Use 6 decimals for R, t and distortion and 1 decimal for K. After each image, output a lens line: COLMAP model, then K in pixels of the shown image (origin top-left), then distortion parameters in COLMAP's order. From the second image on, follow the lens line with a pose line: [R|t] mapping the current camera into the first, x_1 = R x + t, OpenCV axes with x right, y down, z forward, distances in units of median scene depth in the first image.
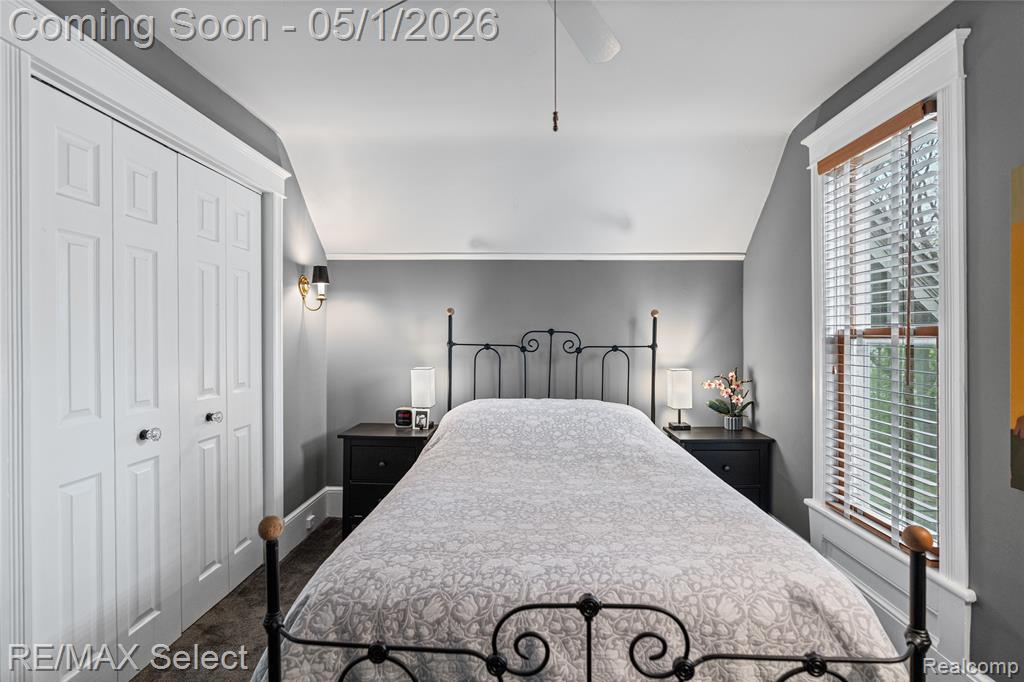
lens RADIAL K [[473.3, 0, 514.6], [0, 473.3, 328.8], [0, 0, 1]] dist [-0.004346, 0.000728]
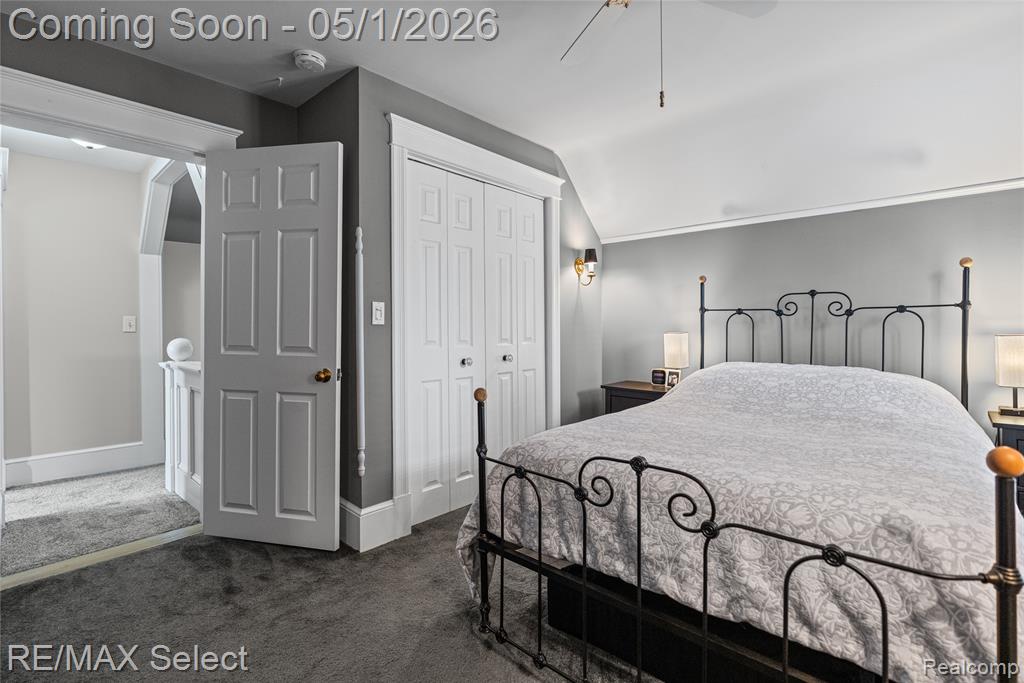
lens RADIAL K [[479.1, 0, 510.5], [0, 479.1, 311.9], [0, 0, 1]] dist [-0.003790, 0.000604]
pose [[0.757565, -0.025999, -0.652242, 0.270086], [0.013954, 0.999623, -0.023638, 0.064321], [0.652611, 0.008806, 0.757642, -0.090852]]
